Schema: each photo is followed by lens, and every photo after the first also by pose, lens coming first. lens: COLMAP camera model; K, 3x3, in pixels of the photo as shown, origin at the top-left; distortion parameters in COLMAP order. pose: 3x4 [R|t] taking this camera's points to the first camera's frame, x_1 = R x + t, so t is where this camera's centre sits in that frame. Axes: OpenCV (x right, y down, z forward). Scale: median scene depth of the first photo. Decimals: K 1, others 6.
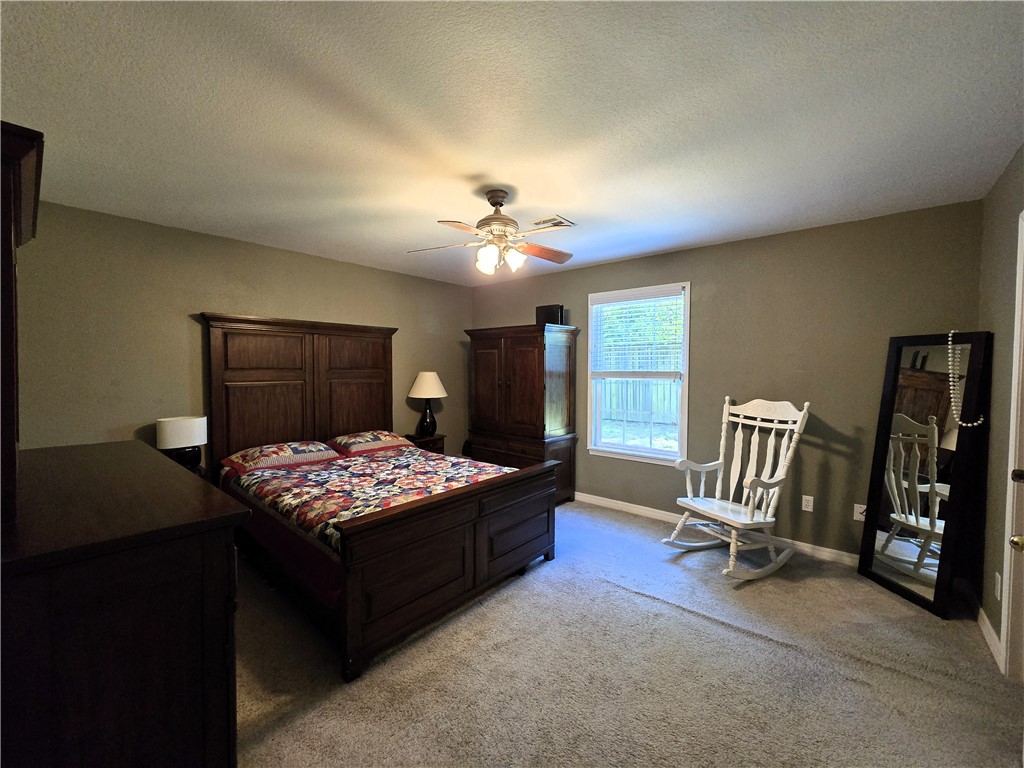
lens RADIAL K [[420.9, 0, 508.0], [0, 420.9, 382.2], [0, 0, 1]] dist [-0.007440, 0.001705]
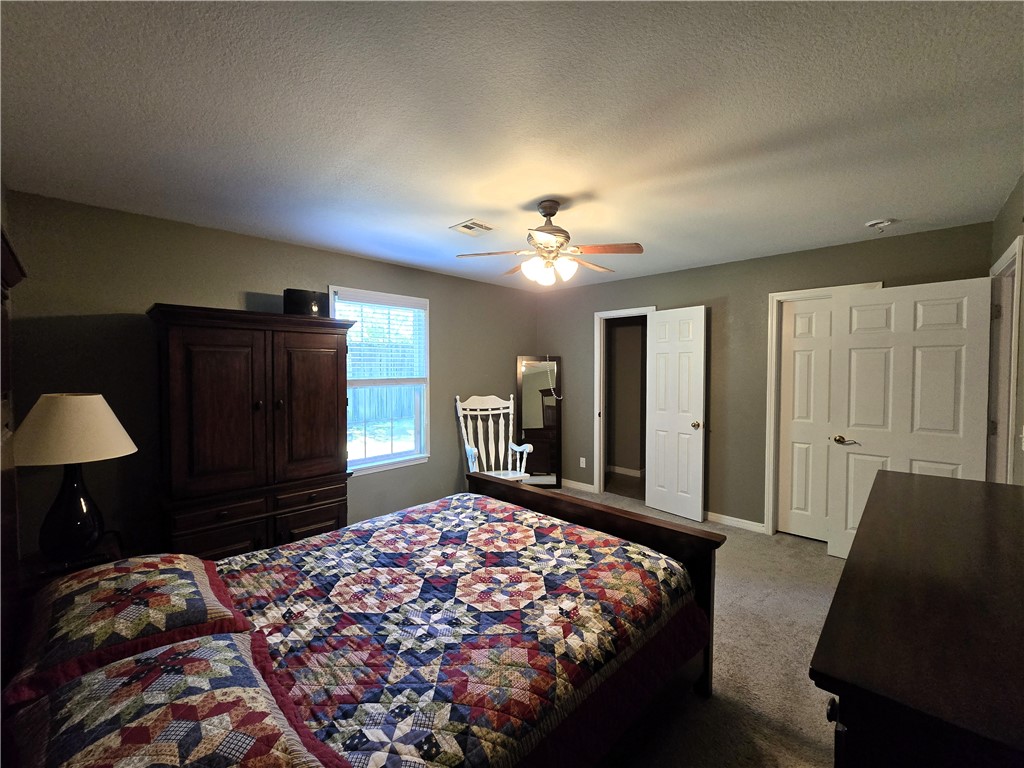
lens RADIAL K [[420.9, 0, 508.2], [0, 420.9, 380.0], [0, 0, 1]] dist [-0.007440, 0.001705]
pose [[0.056758, -0.030509, 0.997922, -0.842817], [0.036167, 0.998940, 0.028484, -0.051088], [-0.997733, 0.034475, 0.057801, 0.851549]]
